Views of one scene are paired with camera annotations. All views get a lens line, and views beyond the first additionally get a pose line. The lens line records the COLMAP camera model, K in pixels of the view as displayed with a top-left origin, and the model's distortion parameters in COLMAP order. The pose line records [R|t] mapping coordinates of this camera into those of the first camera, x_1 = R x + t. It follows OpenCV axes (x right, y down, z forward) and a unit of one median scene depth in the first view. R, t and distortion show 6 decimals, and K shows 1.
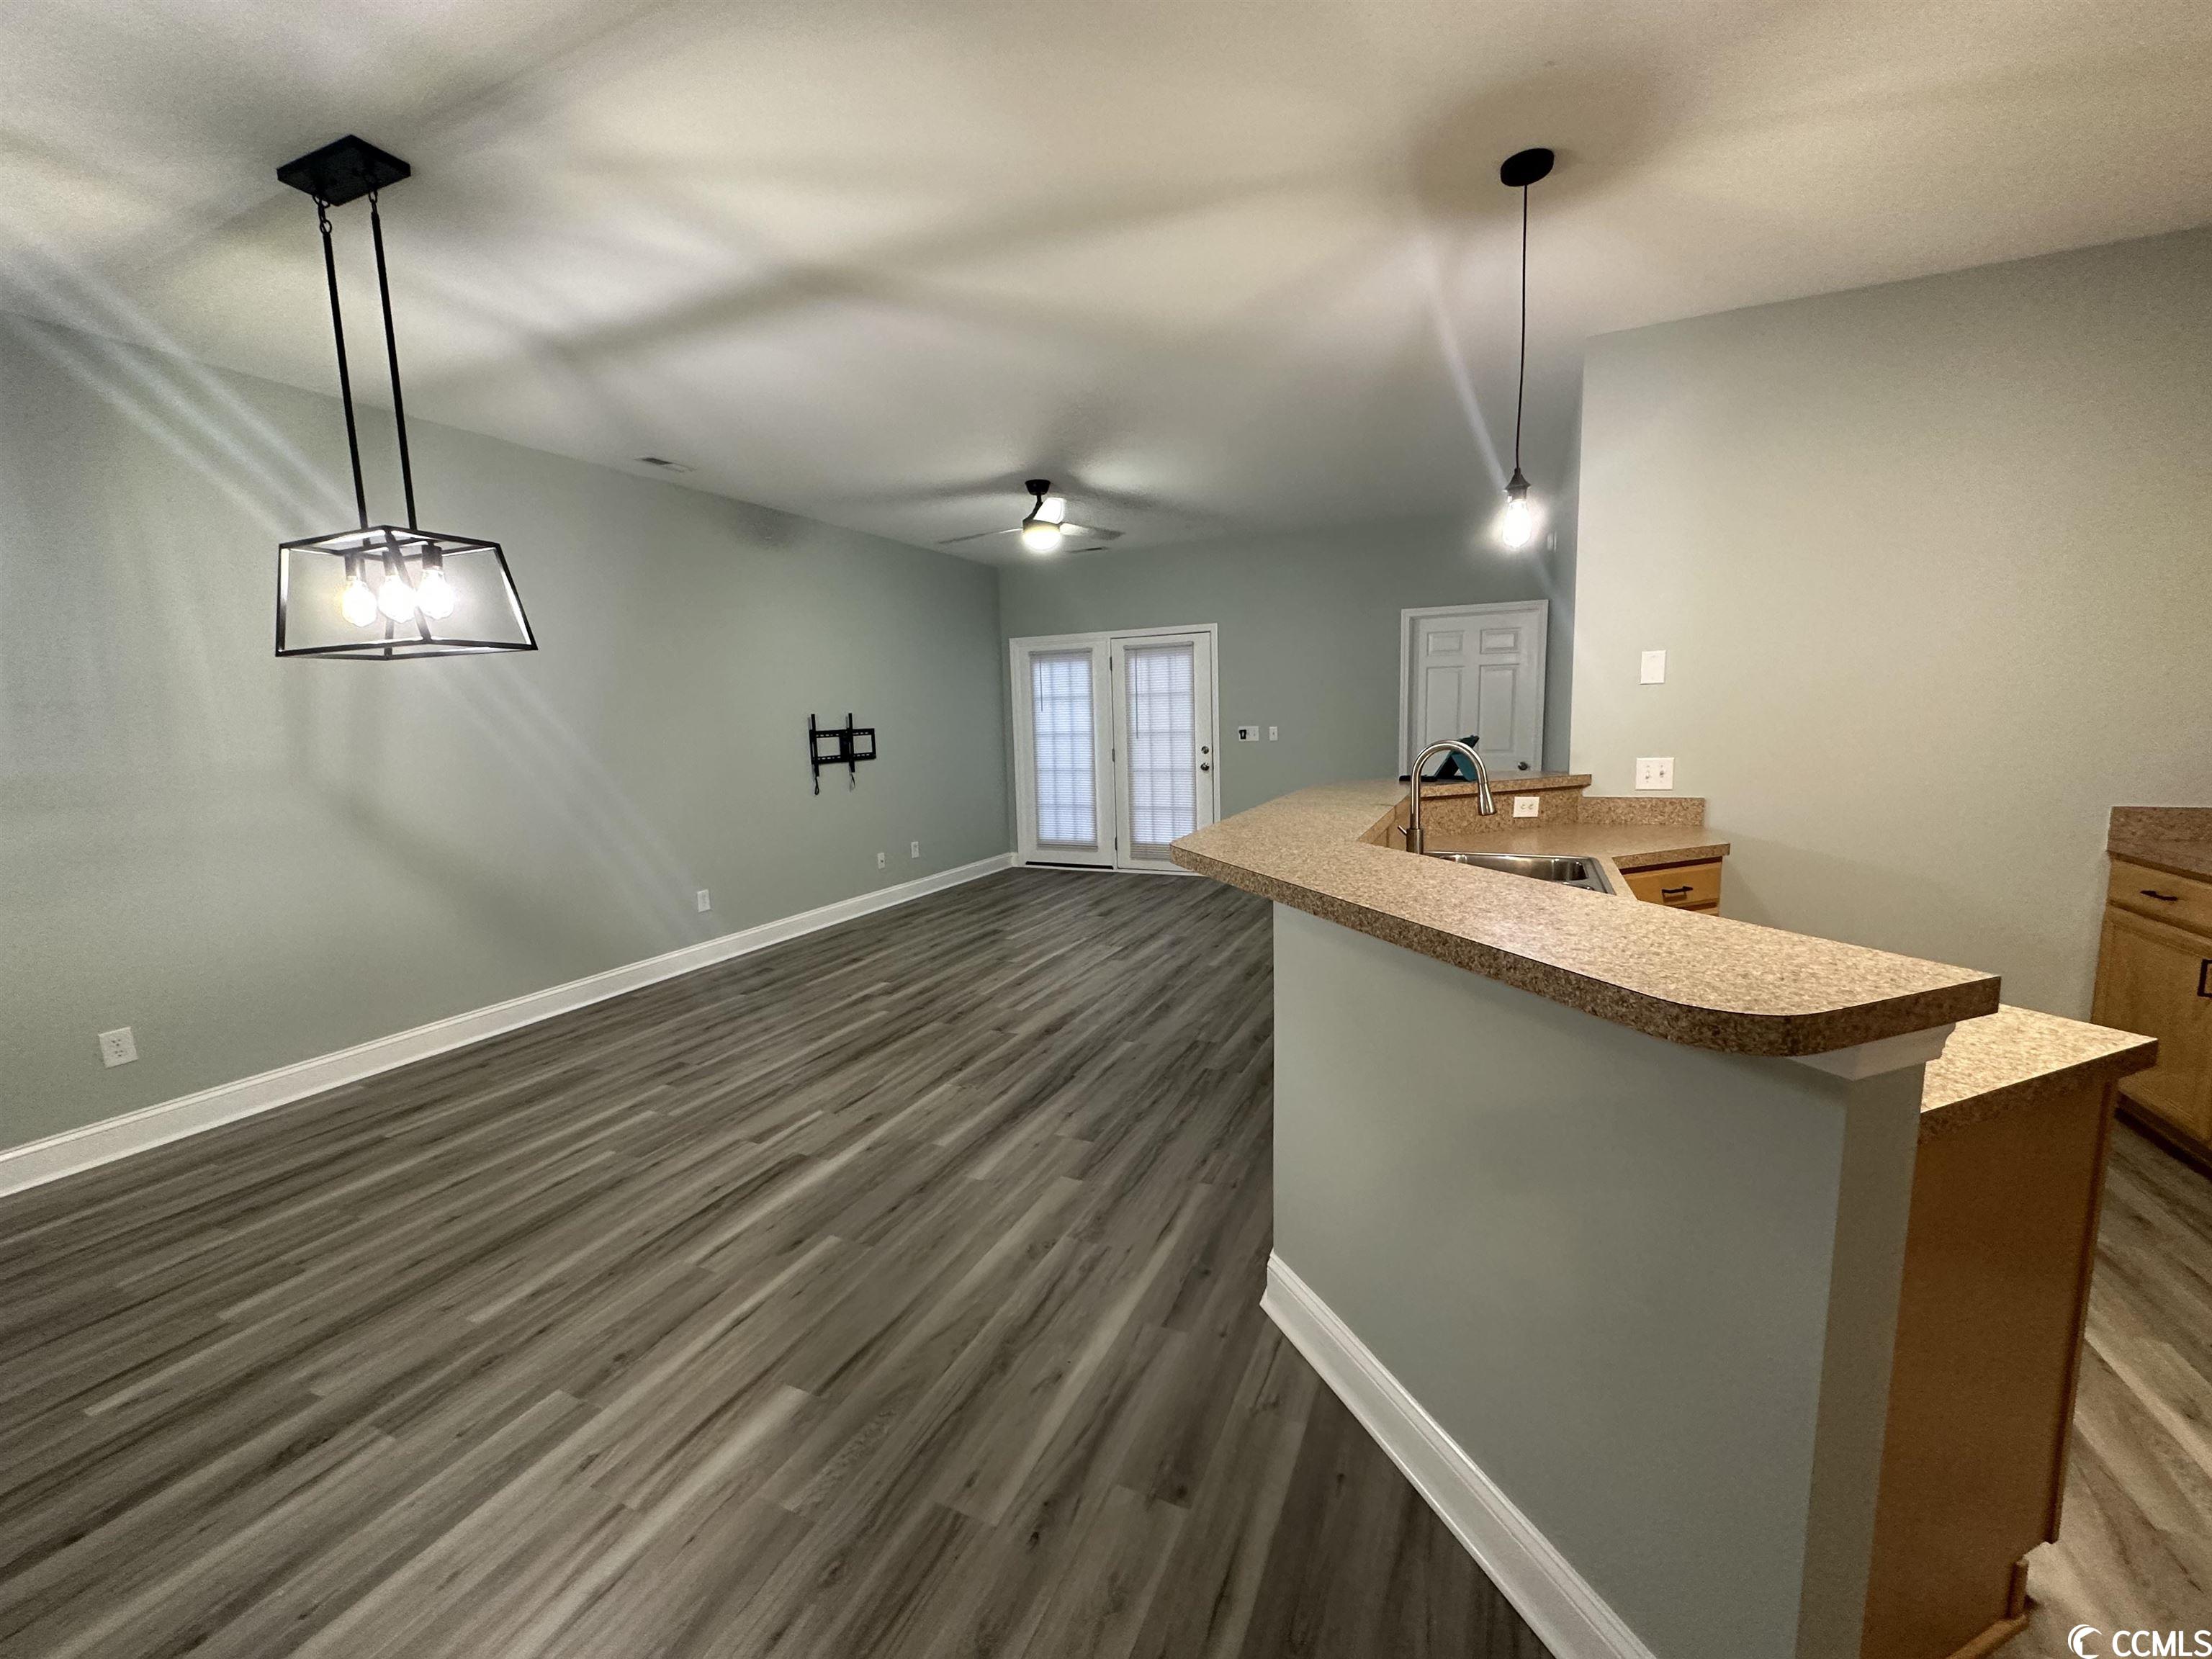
lens RADIAL K [[884.1, 0, 1104.7], [0, 884.1, 829.3], [0, 0, 1]] dist [-0.003834, 0.000831]
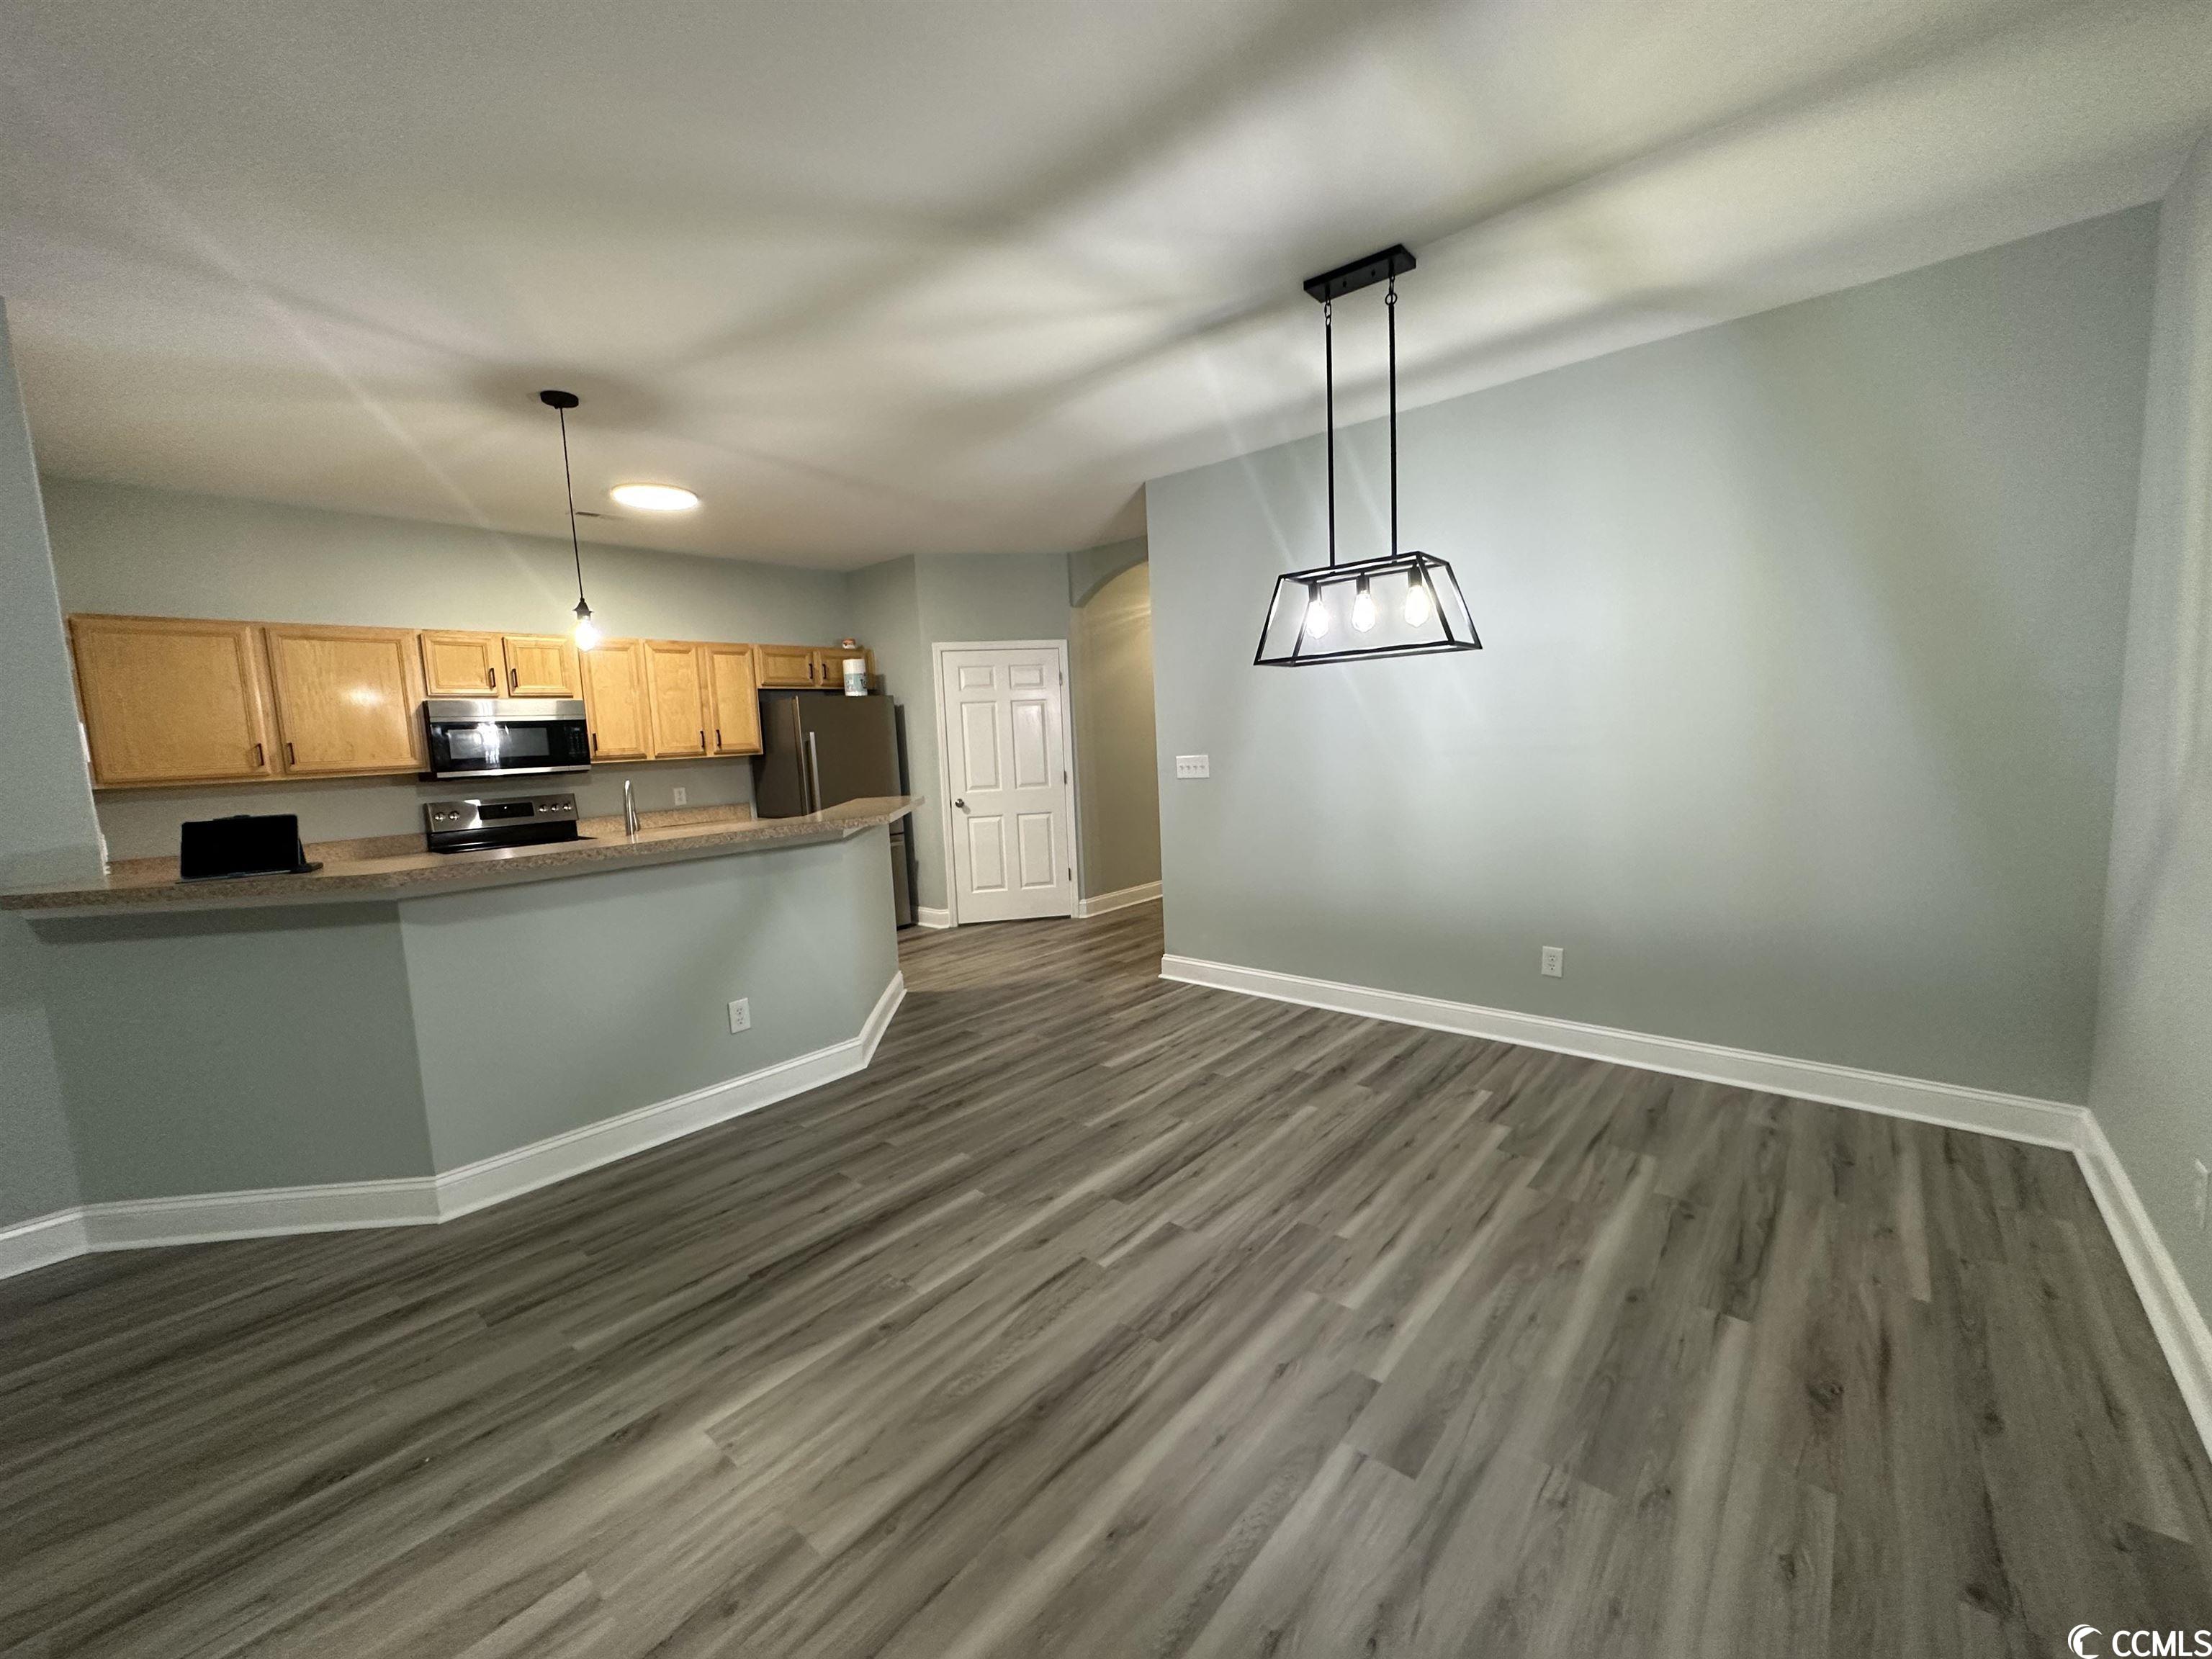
lens RADIAL K [[884.1, 0, 1104.8], [0, 884.1, 830.0], [0, 0, 1]] dist [-0.003834, 0.000831]
pose [[-0.957581, 0.039358, 0.285465, -0.365080], [0.107014, 0.968356, 0.225464, -0.130871], [-0.267558, 0.246448, -0.931491, 1.063040]]
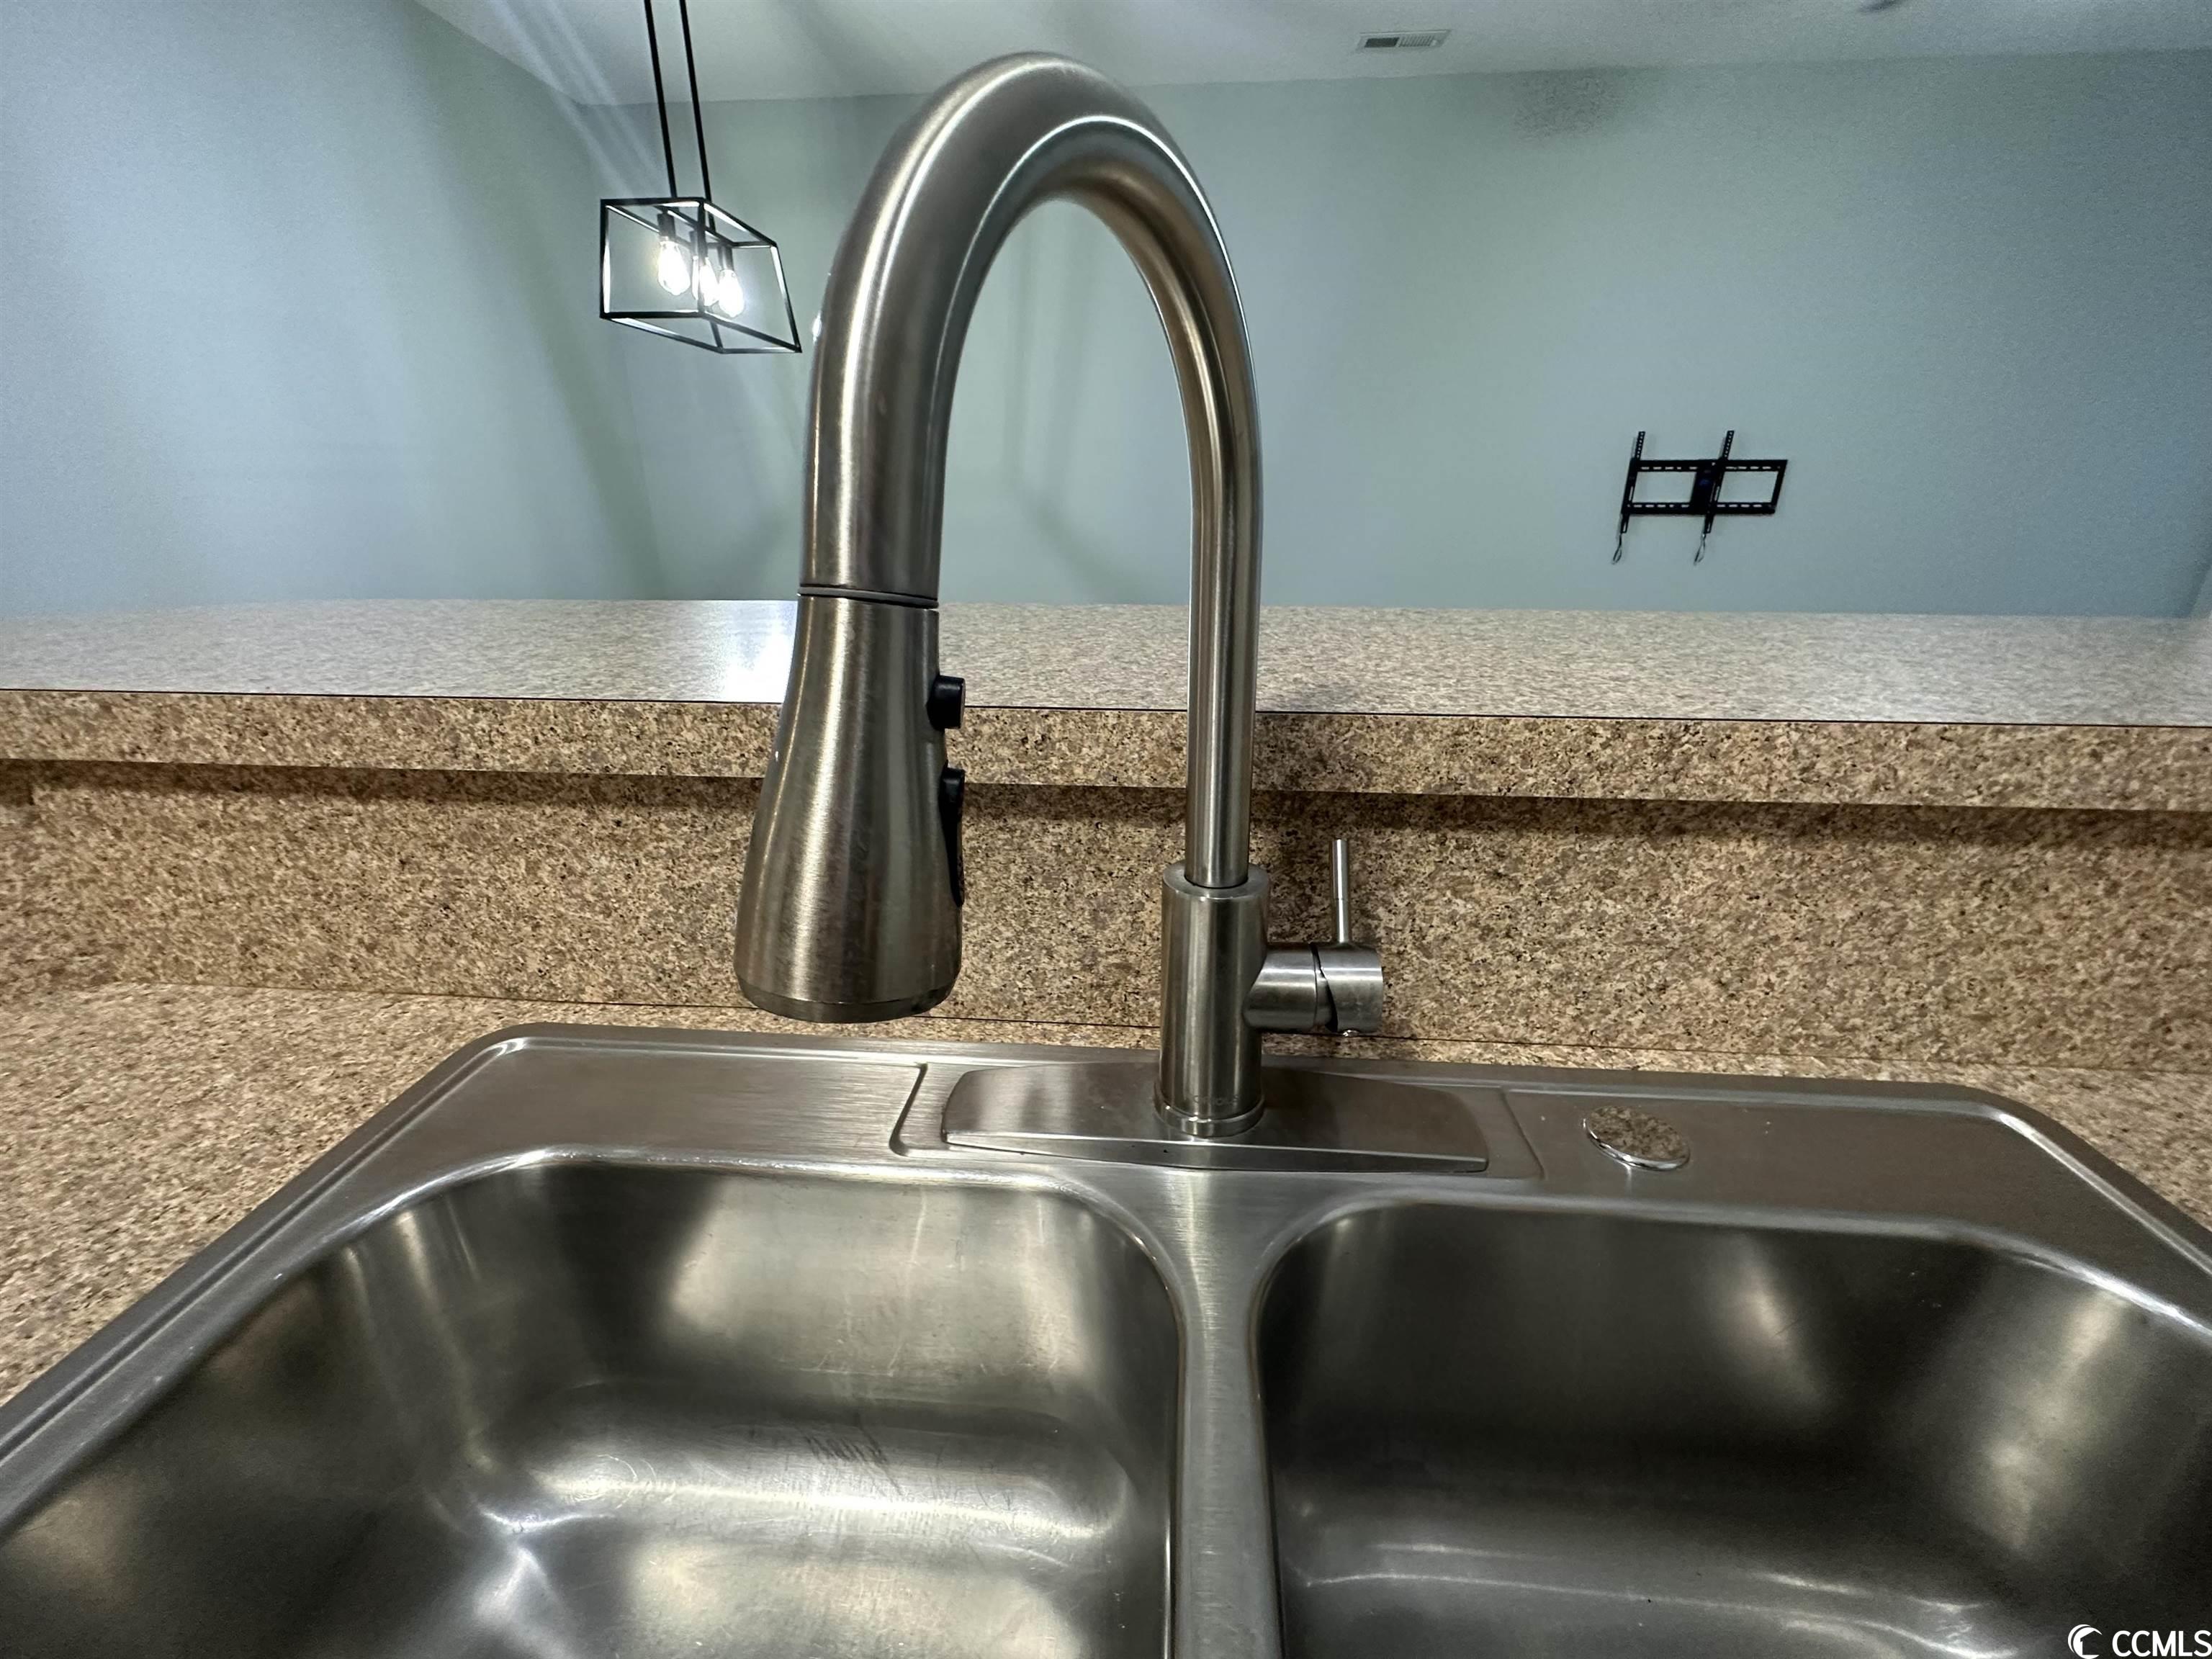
lens RADIAL K [[884.1, 0, 1103.0], [0, 884.1, 831.9], [0, 0, 1]] dist [-0.003834, 0.000831]
pose [[0.338351, 0.363693, -0.867898, 0.249779], [-0.131673, 0.931519, 0.339020, -0.030158], [0.931762, -0.000430, 0.363069, 0.485956]]
